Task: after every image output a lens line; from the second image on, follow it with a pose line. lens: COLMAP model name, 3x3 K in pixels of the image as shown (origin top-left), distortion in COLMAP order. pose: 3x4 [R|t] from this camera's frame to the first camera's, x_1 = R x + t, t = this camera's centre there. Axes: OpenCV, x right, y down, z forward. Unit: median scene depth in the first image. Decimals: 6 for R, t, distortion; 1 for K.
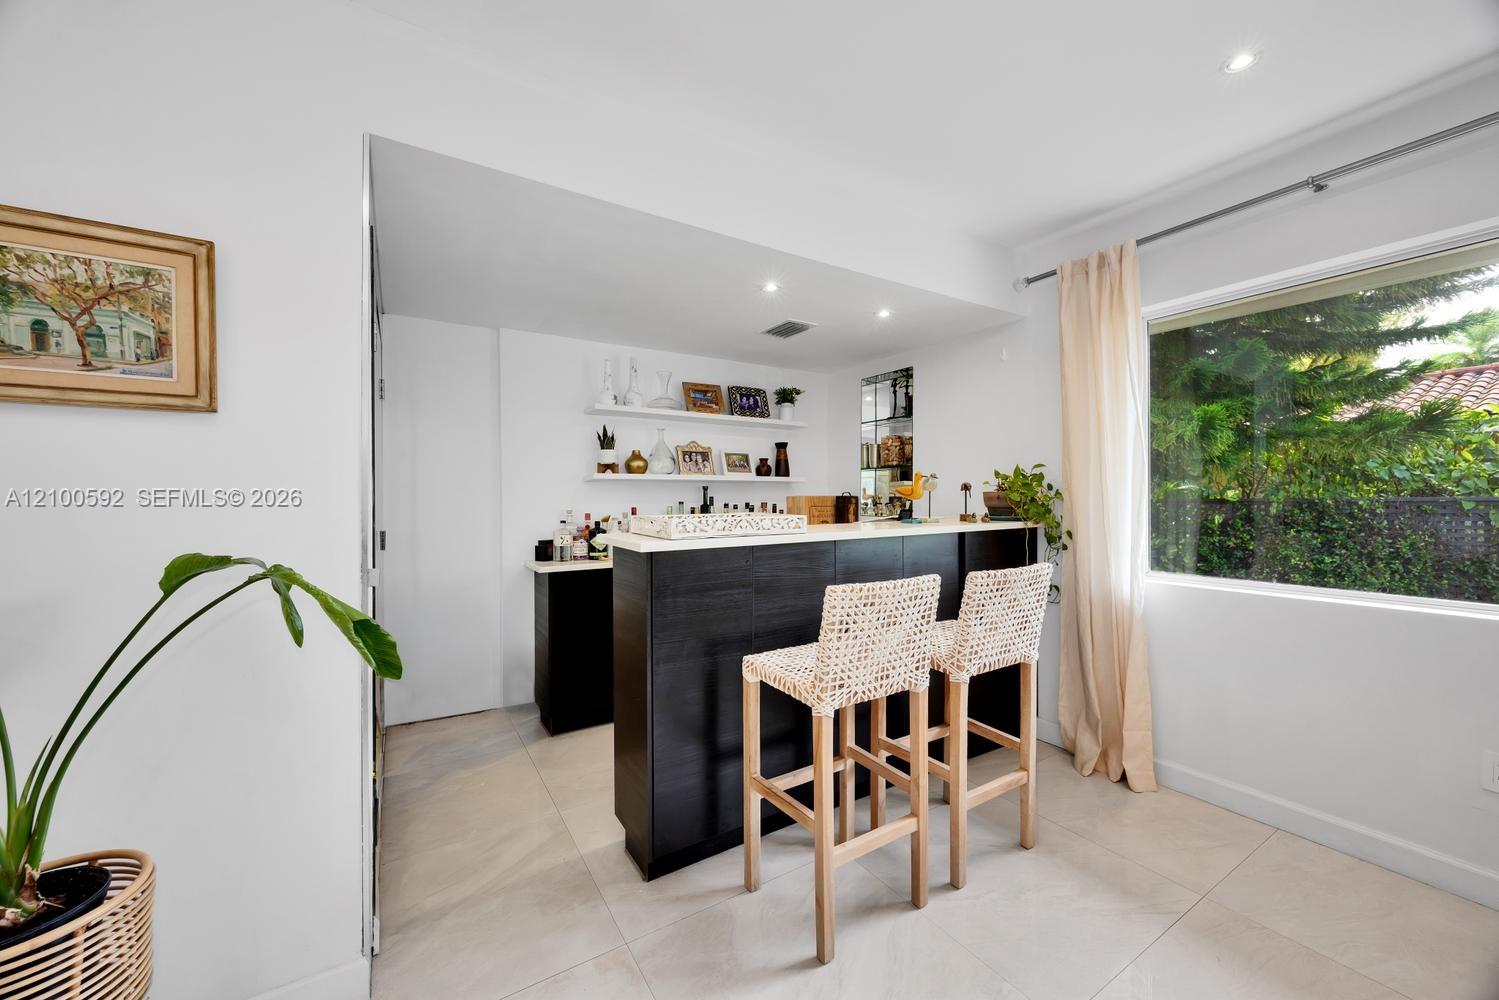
lens RADIAL K [[568.9, 0, 749.5], [0, 568.9, 497.2], [0, 0, 1]] dist [-0.006006, -0.000322]
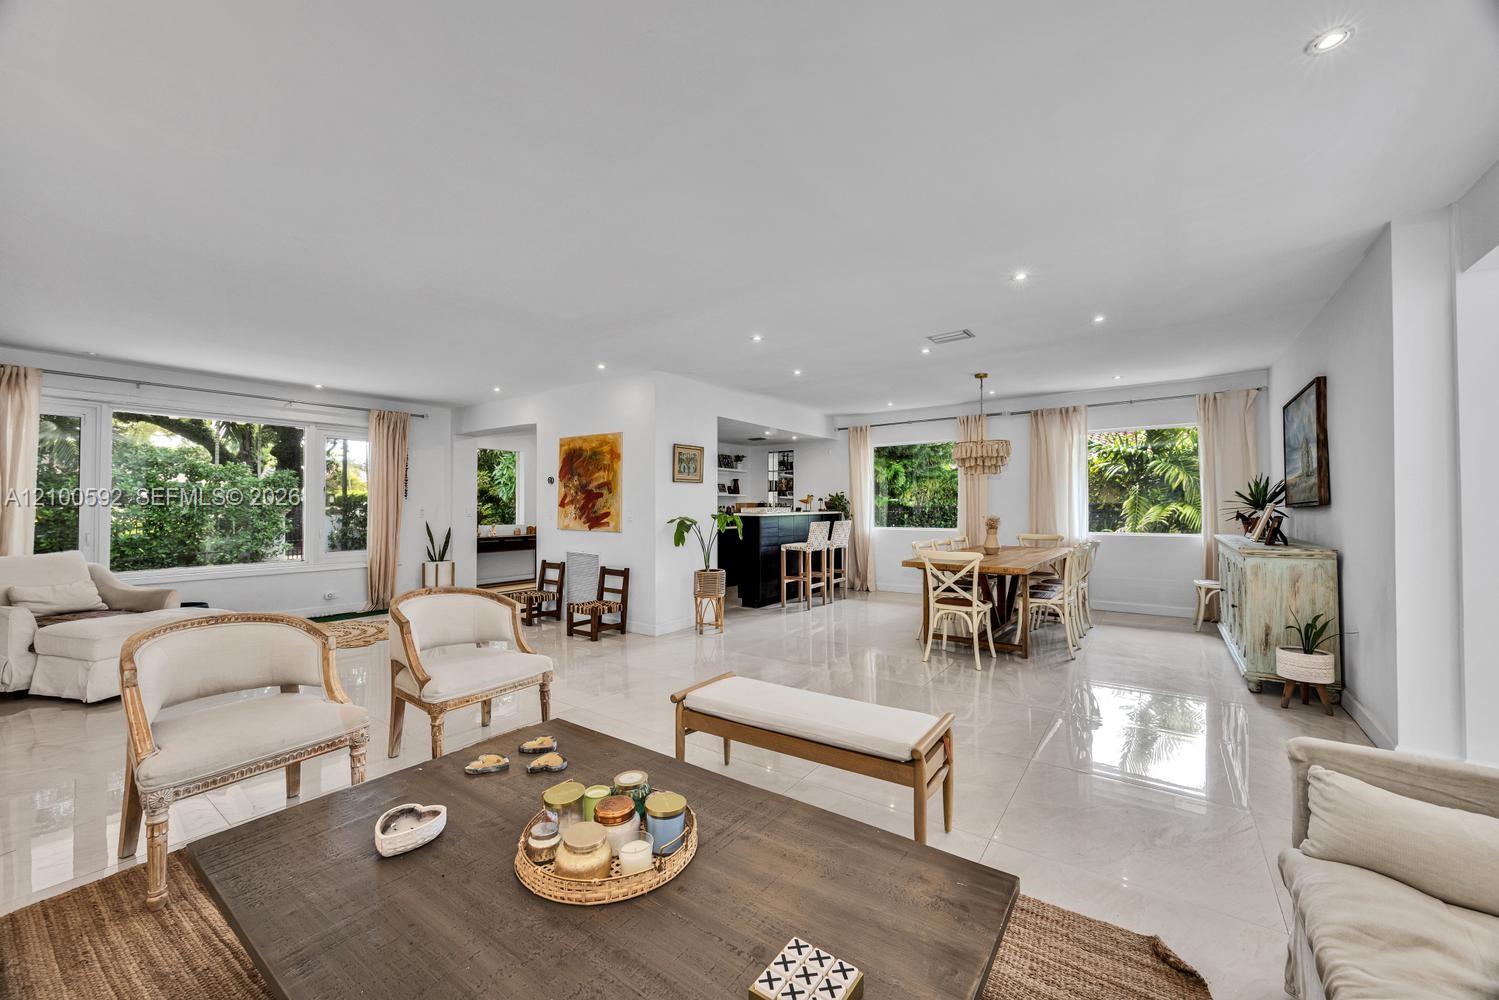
lens RADIAL K [[568.9, 0, 747.1], [0, 568.9, 496.9], [0, 0, 1]] dist [-0.006006, -0.000322]
pose [[0.927408, 0.006160, 0.374002, -0.943222], [0.000215, 0.999855, -0.017001, 0.016117], [-0.374052, 0.015847, 0.927272, -1.388611]]
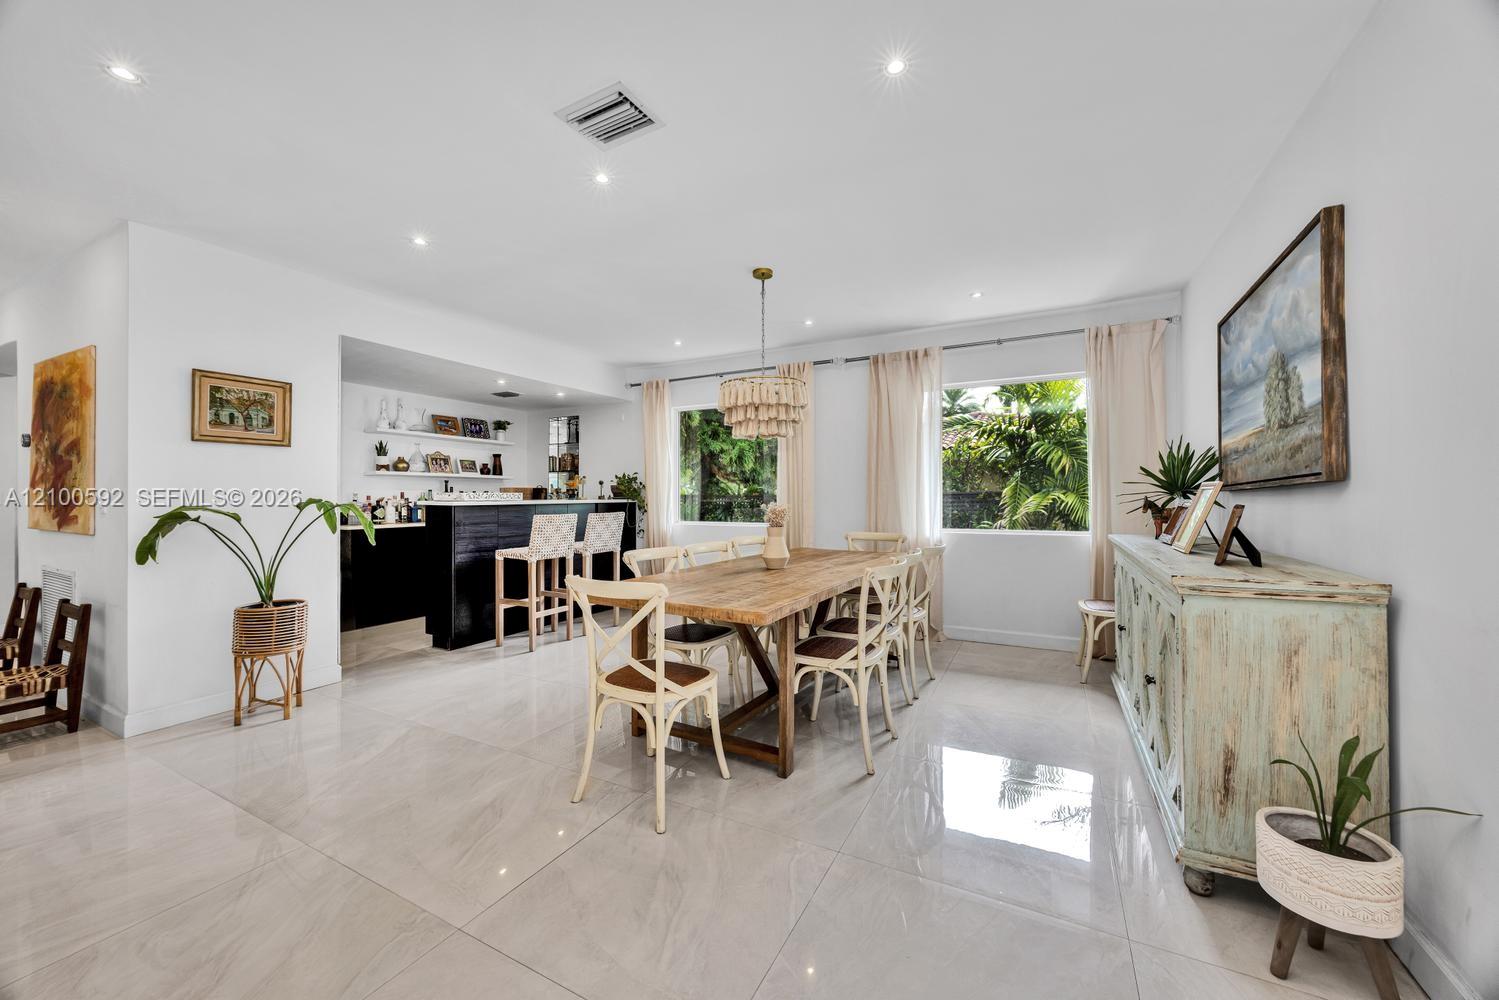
lens RADIAL K [[568.9, 0, 749.9], [0, 568.9, 497.3], [0, 0, 1]] dist [-0.006006, -0.000322]
pose [[0.864019, 0.002626, 0.503453, -0.170382], [-0.002839, 0.999996, -0.000344, 0.030992], [-0.503452, -0.001132, 0.864023, -0.941855]]
